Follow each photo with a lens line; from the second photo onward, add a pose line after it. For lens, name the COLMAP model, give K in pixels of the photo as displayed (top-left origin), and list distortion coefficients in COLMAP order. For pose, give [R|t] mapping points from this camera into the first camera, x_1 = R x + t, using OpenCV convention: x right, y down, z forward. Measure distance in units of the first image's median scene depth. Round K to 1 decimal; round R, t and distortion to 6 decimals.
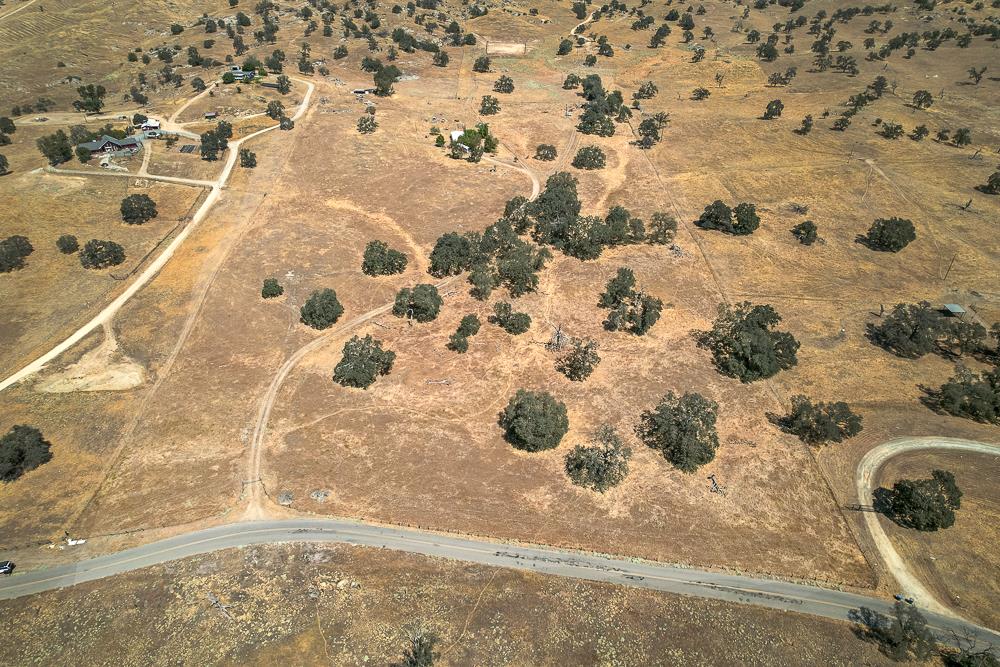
lens RADIAL K [[676.0, 0, 498.4], [0, 676.0, 360.8], [0, 0, 1]] dist [-0.057652, 0.064186]
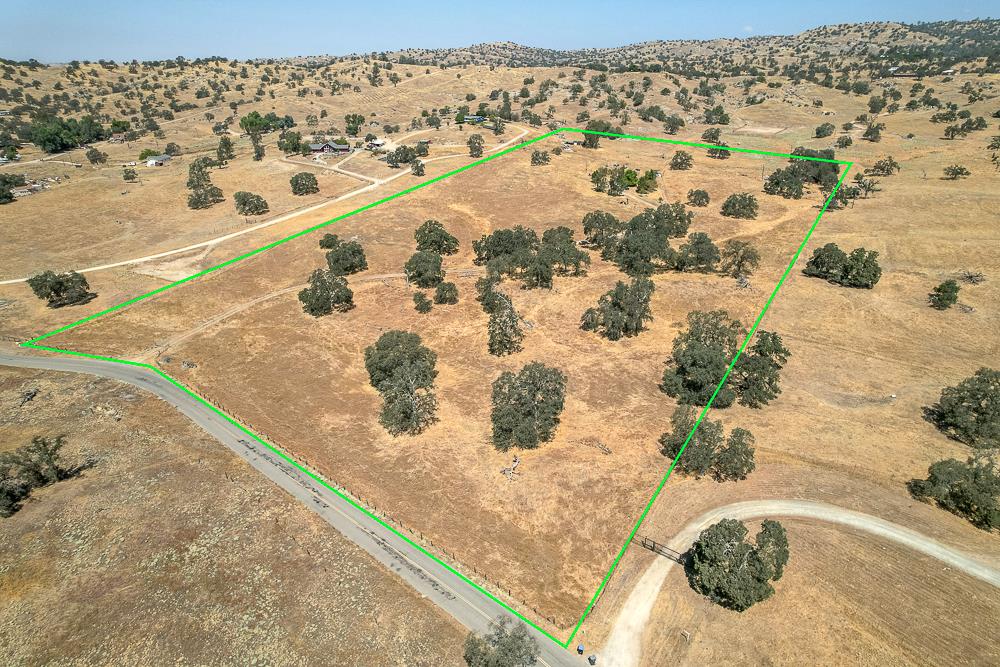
lens RADIAL K [[663.0, 0, 473.5], [0, 663.0, 334.6], [0, 0, 1]] dist [-0.071486, 0.114510]
pose [[0.850188, 0.205441, -0.484741, 0.459017], [-0.294007, 0.949048, -0.113438, 0.099997], [0.436738, 0.238961, 0.867270, 0.196979]]
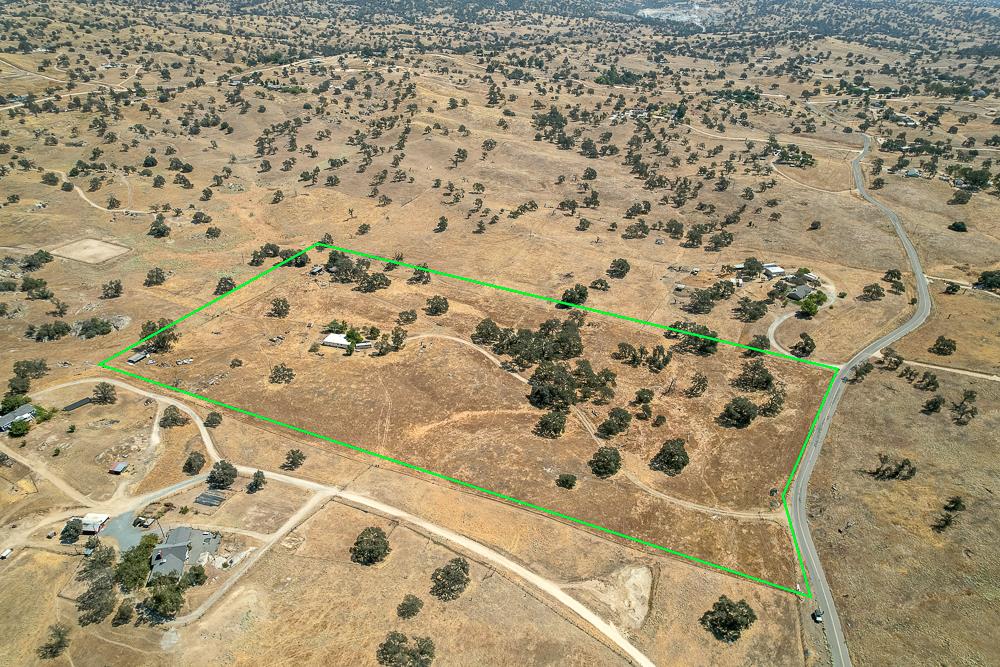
lens RADIAL K [[651.2, 0, 537.4], [0, 651.2, 332.5], [0, 0, 1]] dist [-0.057943, 0.057453]
pose [[0.354811, -0.463854, 0.811757, -1.356061], [0.501546, 0.827175, 0.253443, -0.757477], [-0.789025, 0.317208, 0.526135, 0.285576]]
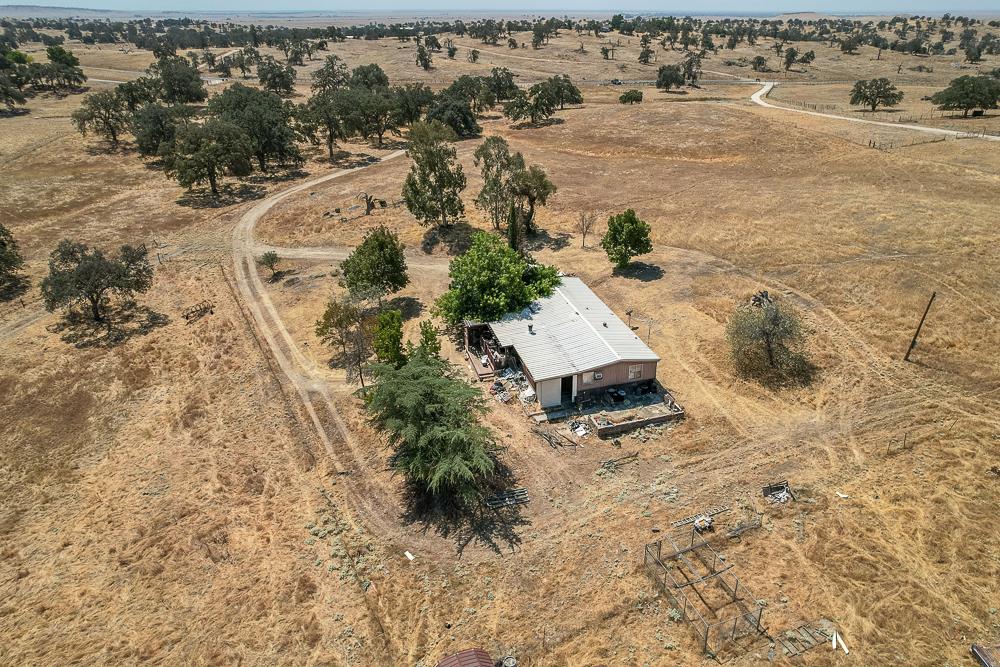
lens RADIAL K [[647.8, 0, 519.6], [0, 647.8, 334.3], [0, 0, 1]] dist [-0.004181, 0.000507]
pose [[-0.989034, 0.066134, -0.132051, -0.044910], [-0.084832, 0.477509, 0.874522, -0.775823], [0.120891, 0.876134, -0.466662, 1.795836]]
